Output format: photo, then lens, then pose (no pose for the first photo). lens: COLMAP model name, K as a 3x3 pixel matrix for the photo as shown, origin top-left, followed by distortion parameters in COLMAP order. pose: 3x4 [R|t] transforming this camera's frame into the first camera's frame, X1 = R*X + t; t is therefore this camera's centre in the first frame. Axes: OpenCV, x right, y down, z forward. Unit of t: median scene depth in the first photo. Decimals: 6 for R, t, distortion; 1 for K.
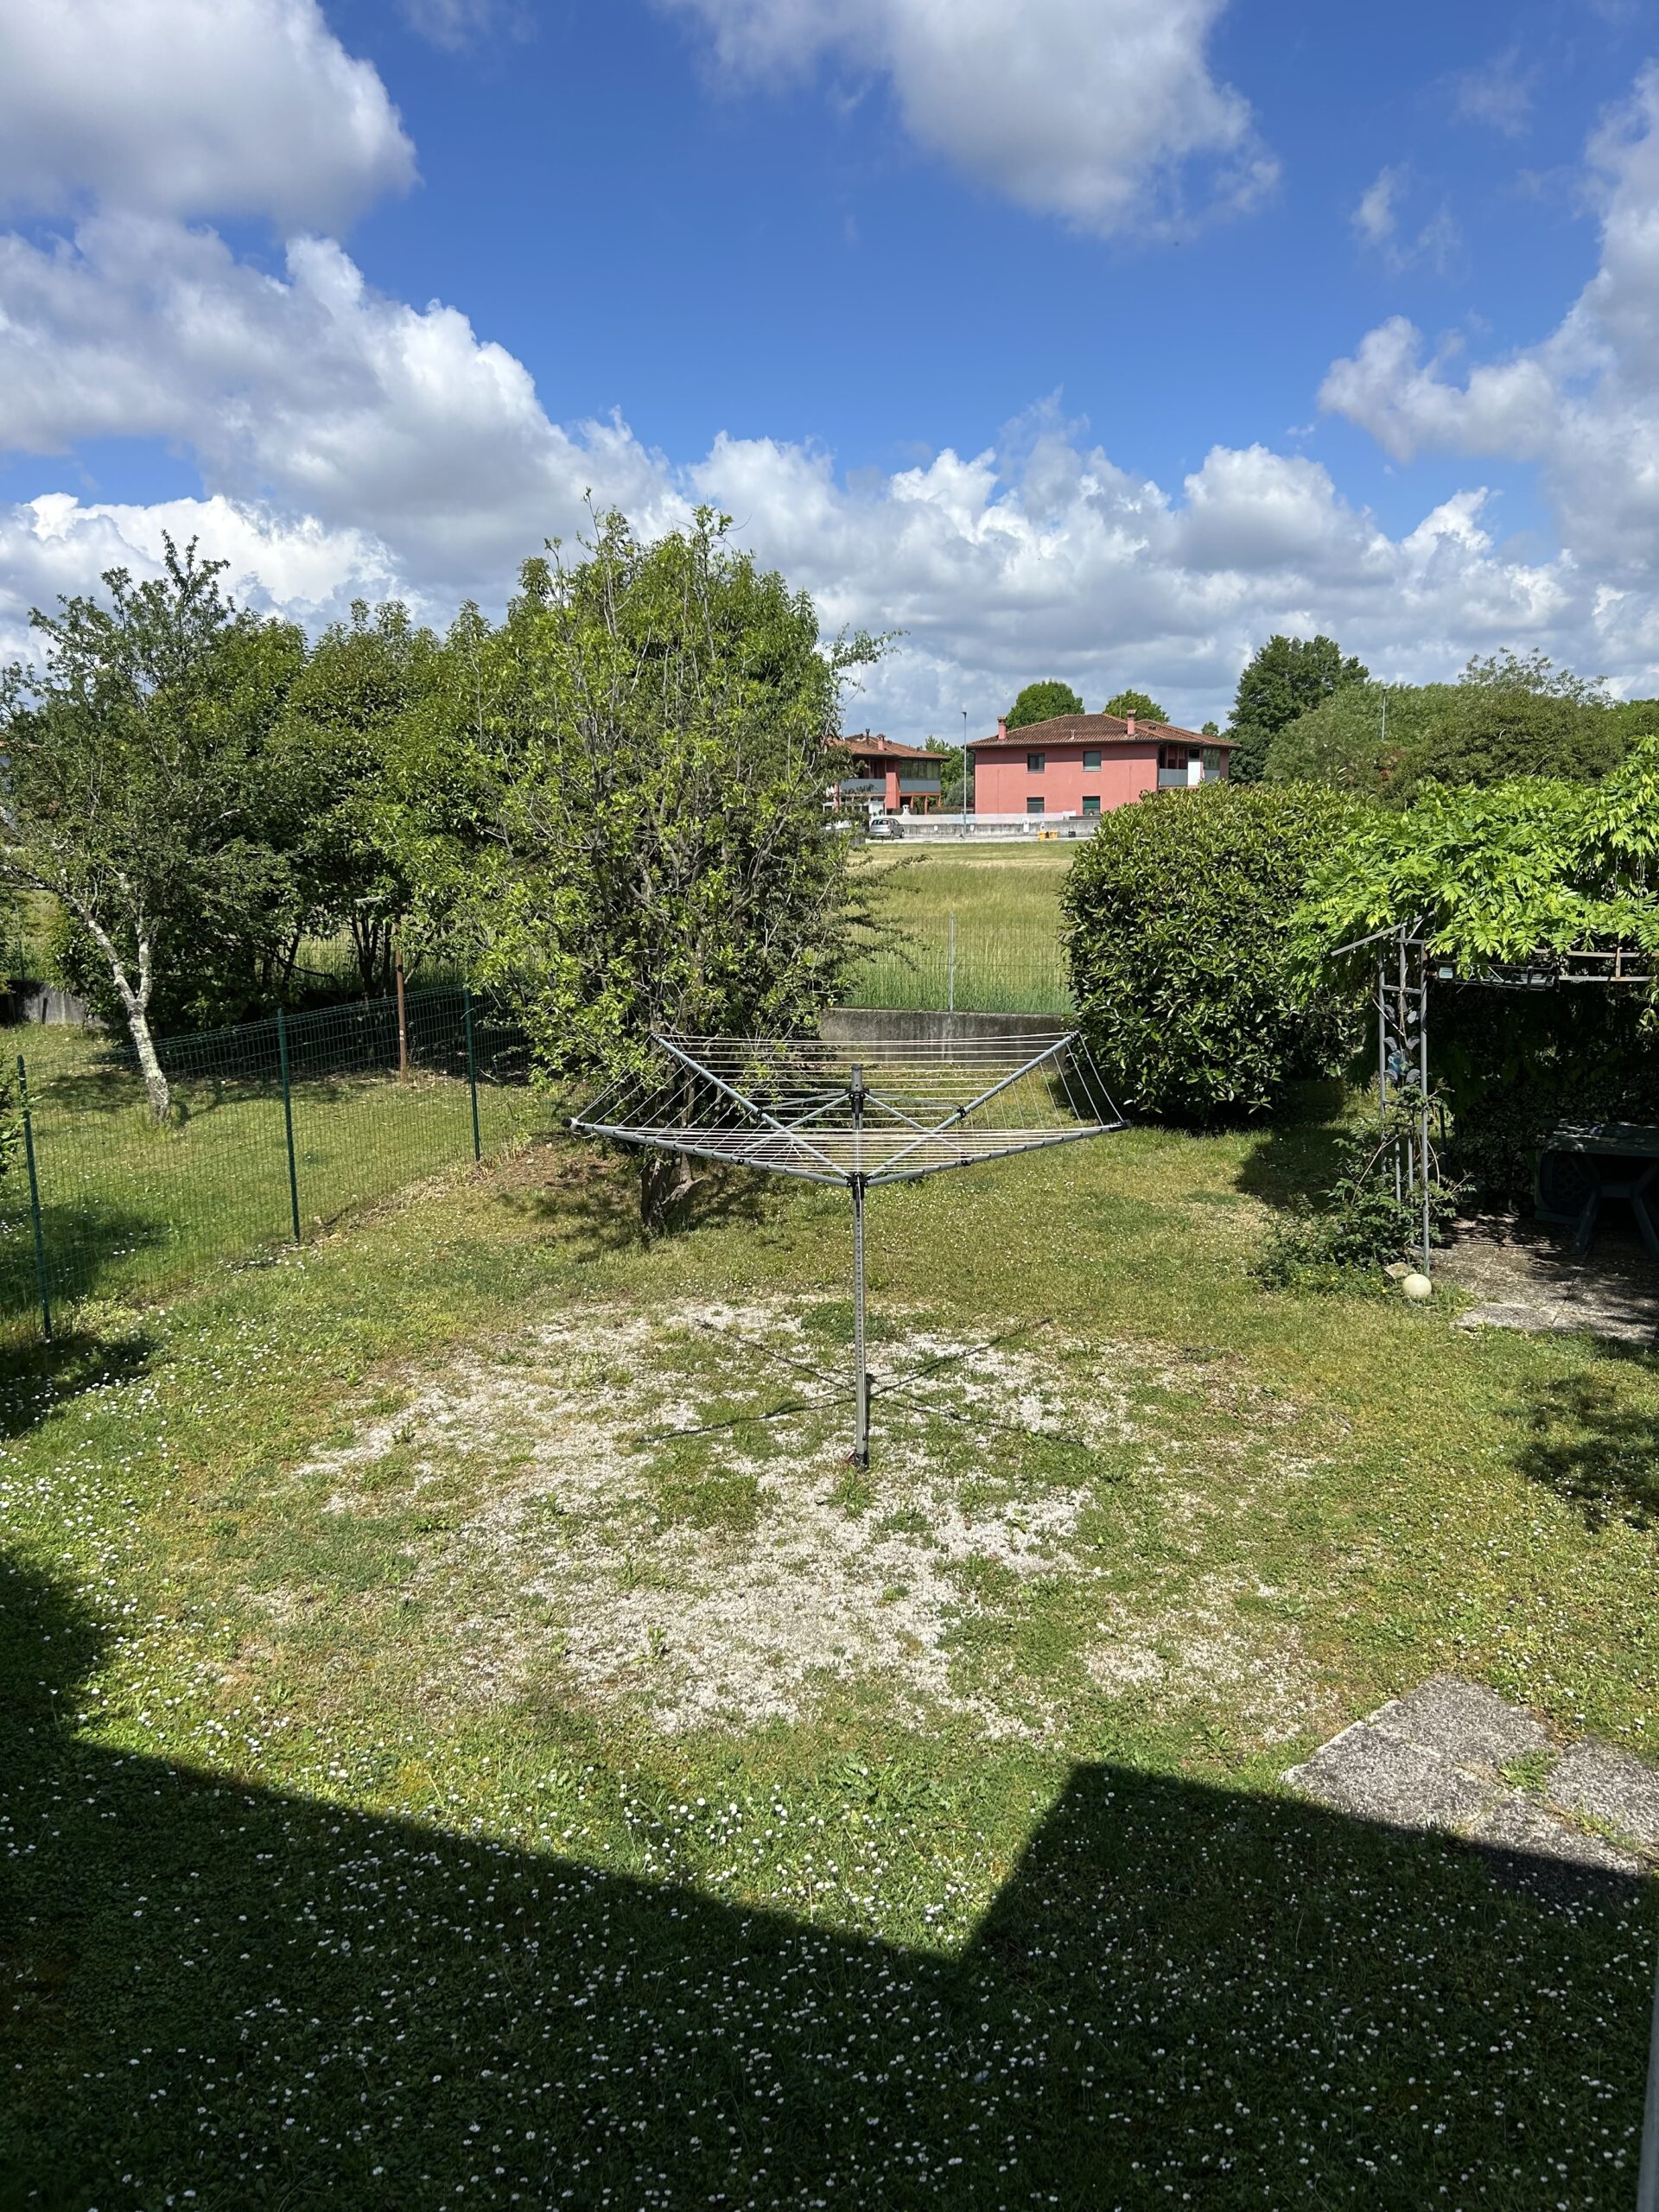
lens RADIAL K [[1716.0, 0, 835.7], [0, 1716.0, 1101.3], [0, 0, 1]] dist [0.075575, -0.089369]
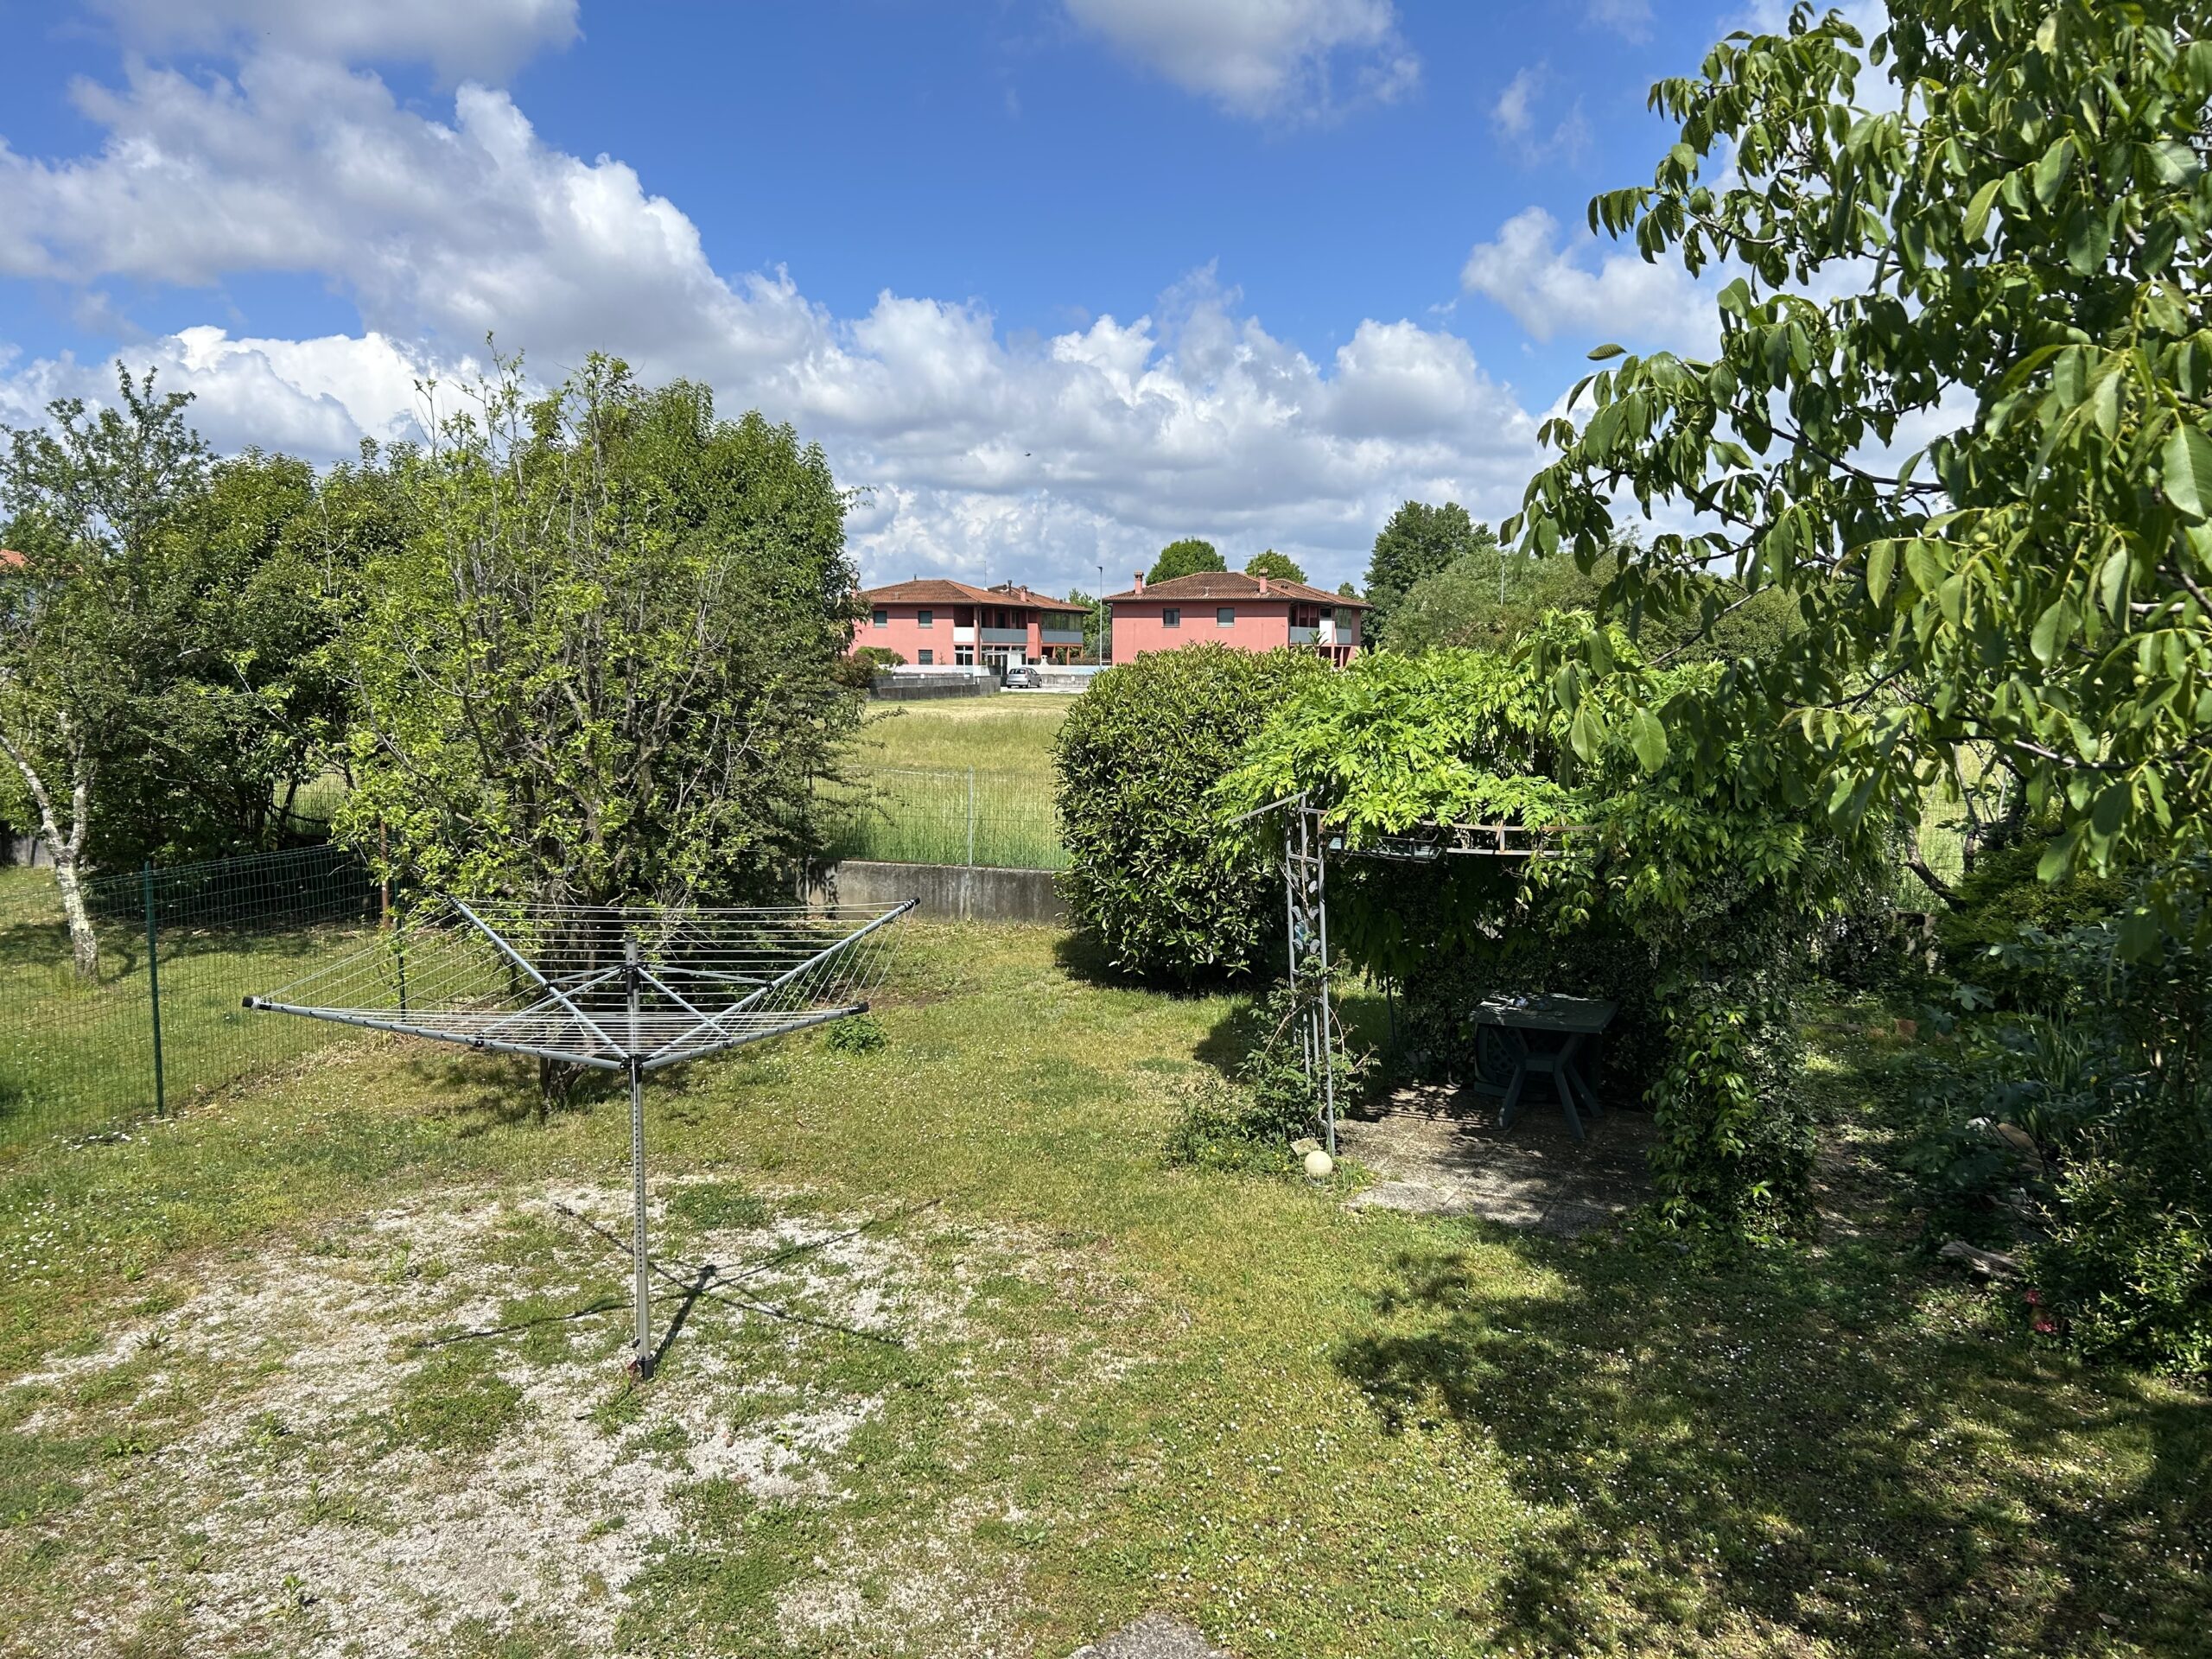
lens RADIAL K [[1716.0, 0, 1111.7], [0, 1716.0, 829.4], [0, 0, 1]] dist [0.075575, -0.089369]
pose [[0.997628, 0.014501, 0.067294, 0.103072], [-0.009817, 0.997540, -0.069414, -0.008417], [-0.068135, 0.068588, 0.995316, 0.021539]]
